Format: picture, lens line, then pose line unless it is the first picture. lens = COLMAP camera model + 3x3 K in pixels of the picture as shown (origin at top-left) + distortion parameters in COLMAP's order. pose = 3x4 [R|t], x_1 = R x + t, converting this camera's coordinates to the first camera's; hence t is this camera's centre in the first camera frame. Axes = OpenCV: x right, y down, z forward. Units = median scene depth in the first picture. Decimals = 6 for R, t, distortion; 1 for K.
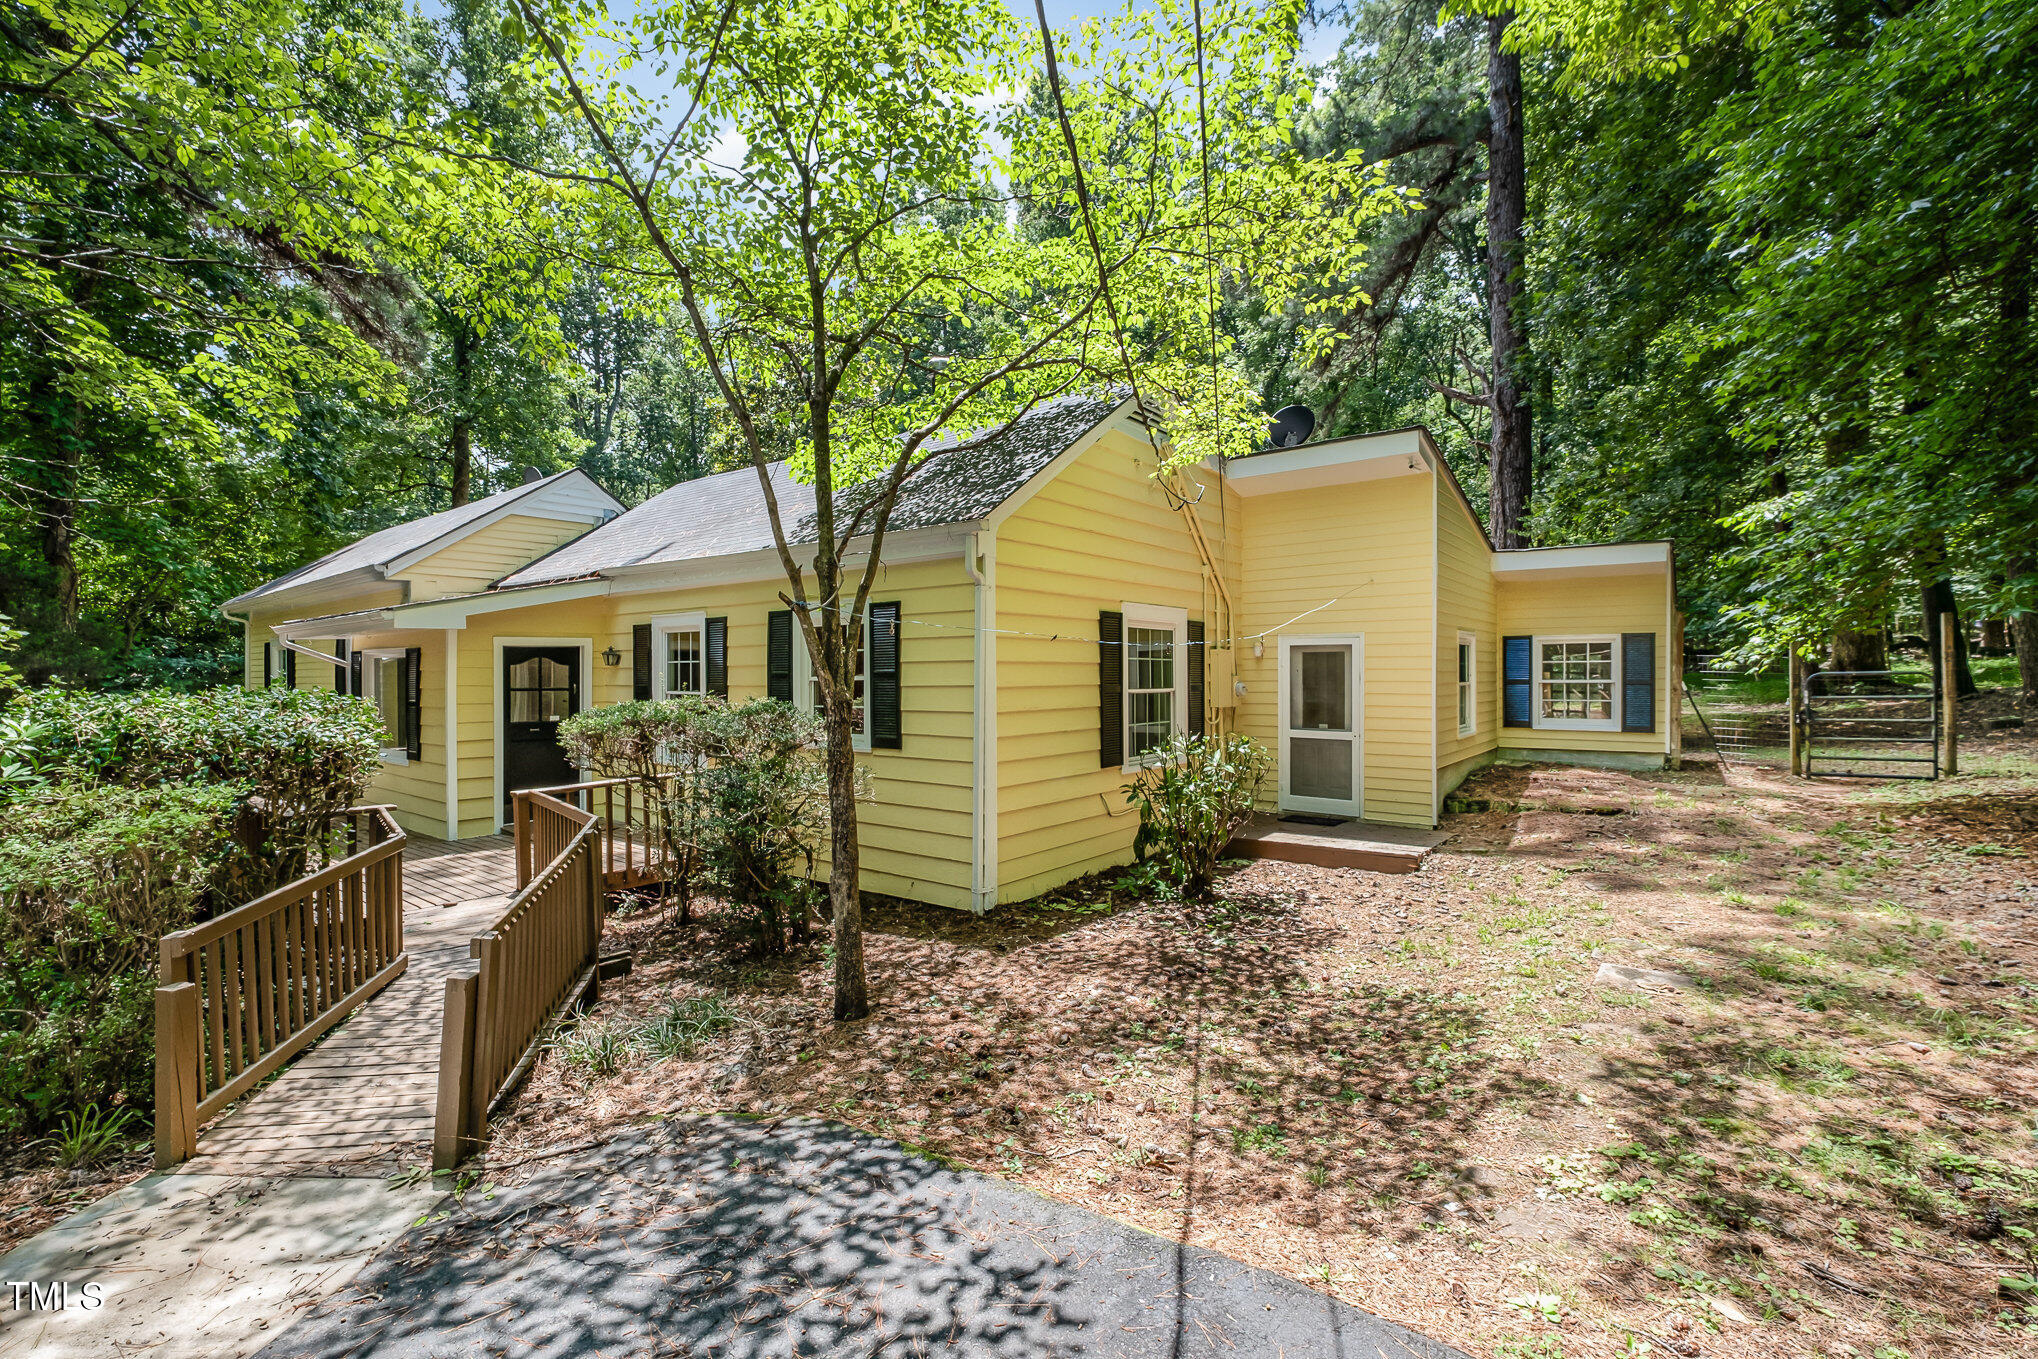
lens RADIAL K [[879.4, 0, 1024.8], [0, 879.4, 685.7], [0, 0, 1]] dist [0.002563, 0.000089]
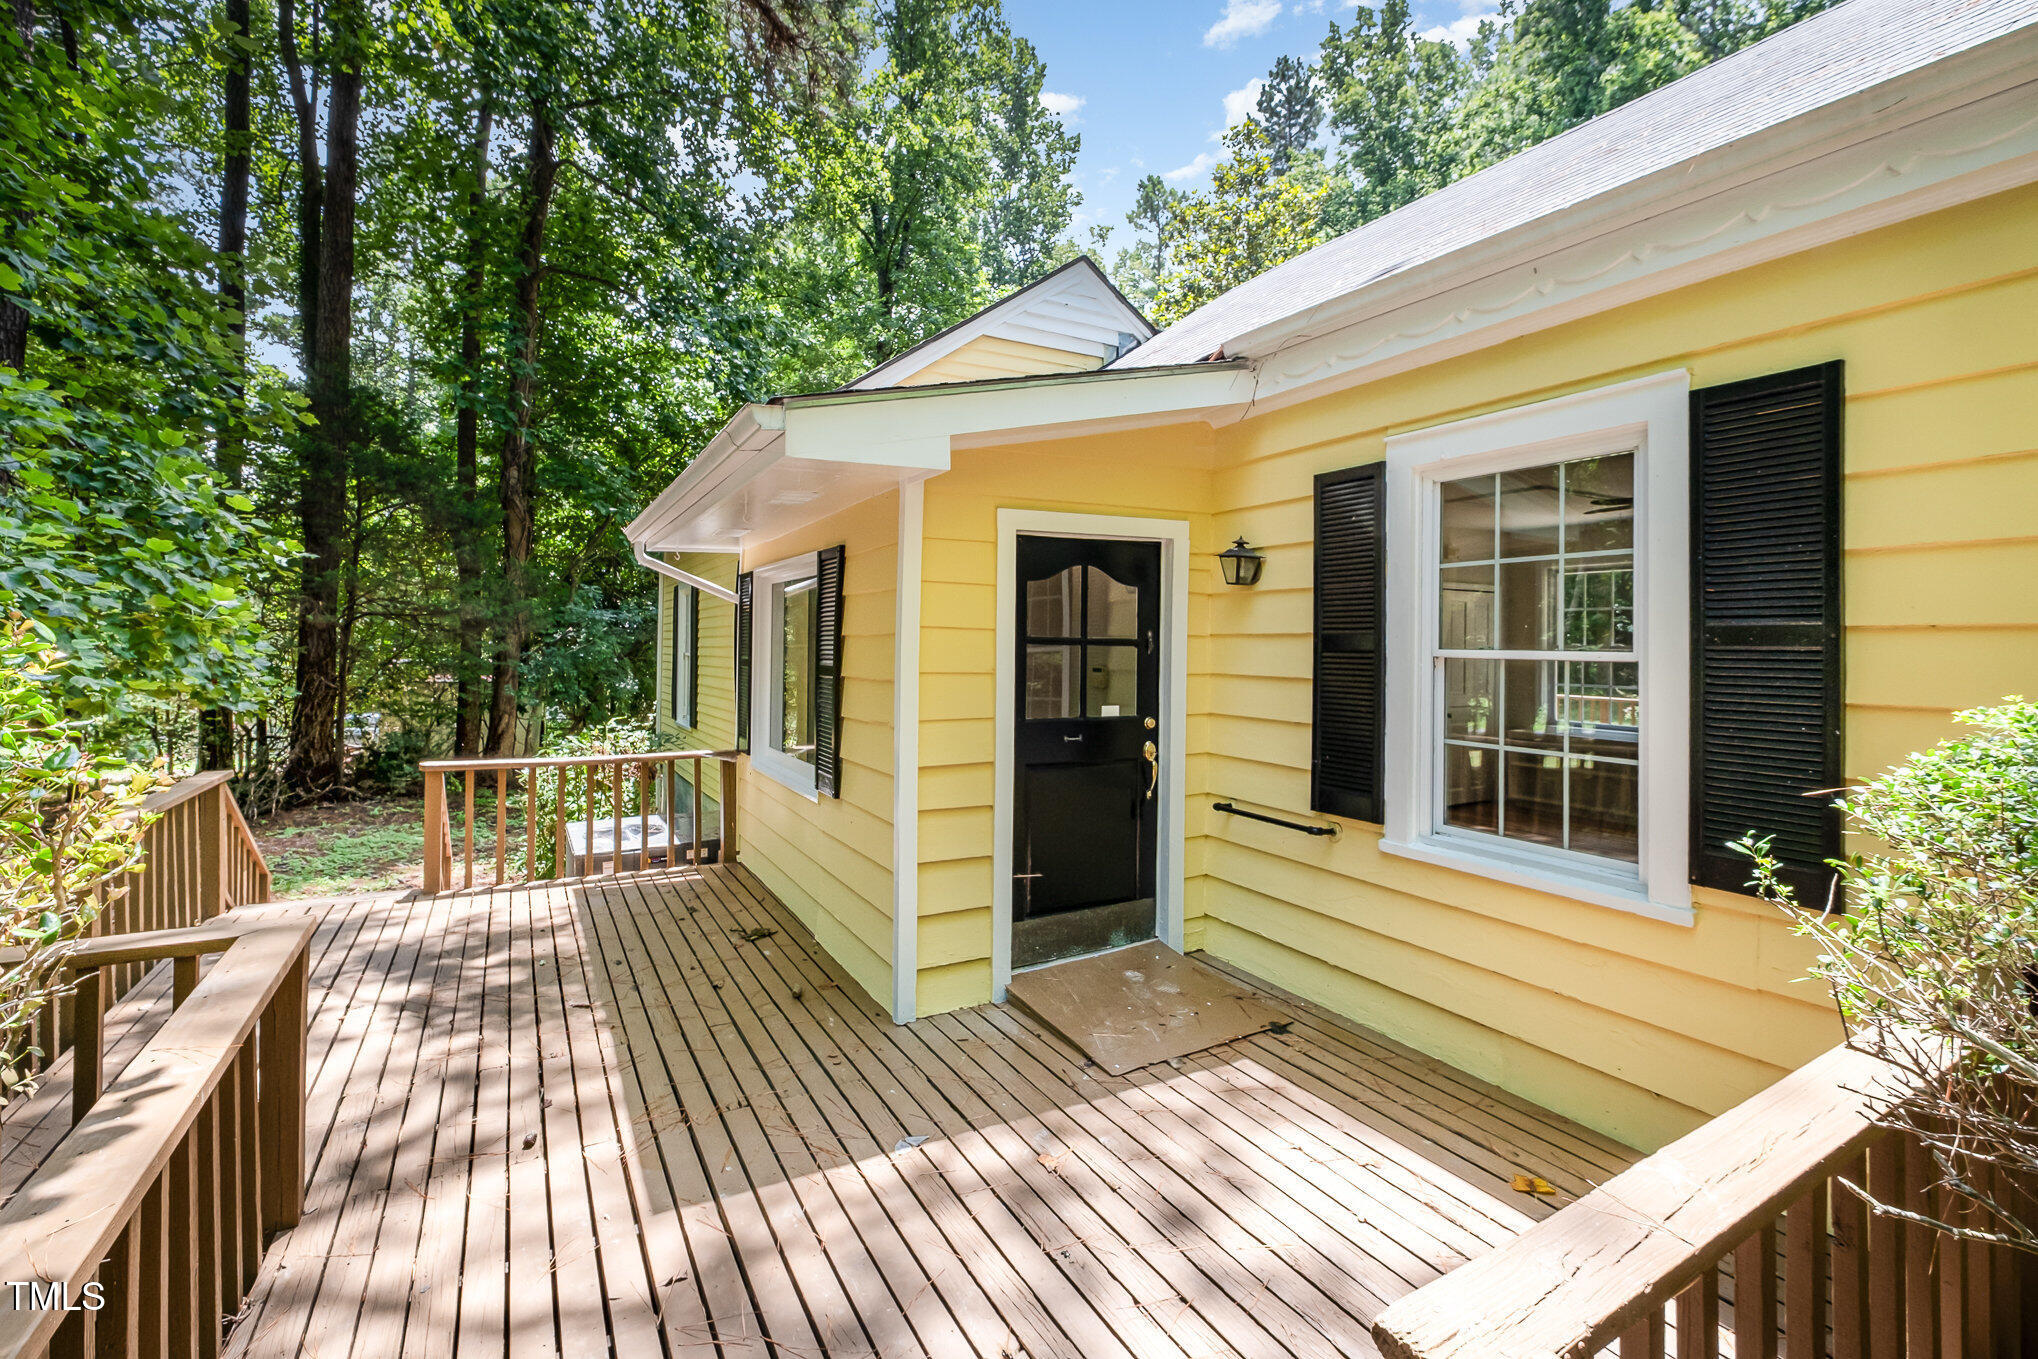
lens RADIAL K [[879.4, 0, 1019.8], [0, 879.4, 657.8], [0, 0, 1]] dist [0.002563, 0.000089]
pose [[0.920410, 0.013935, -0.390707, -0.409323], [-0.013684, 0.999901, 0.003426, 0.010311], [0.390716, 0.002193, 0.920509, 0.595230]]
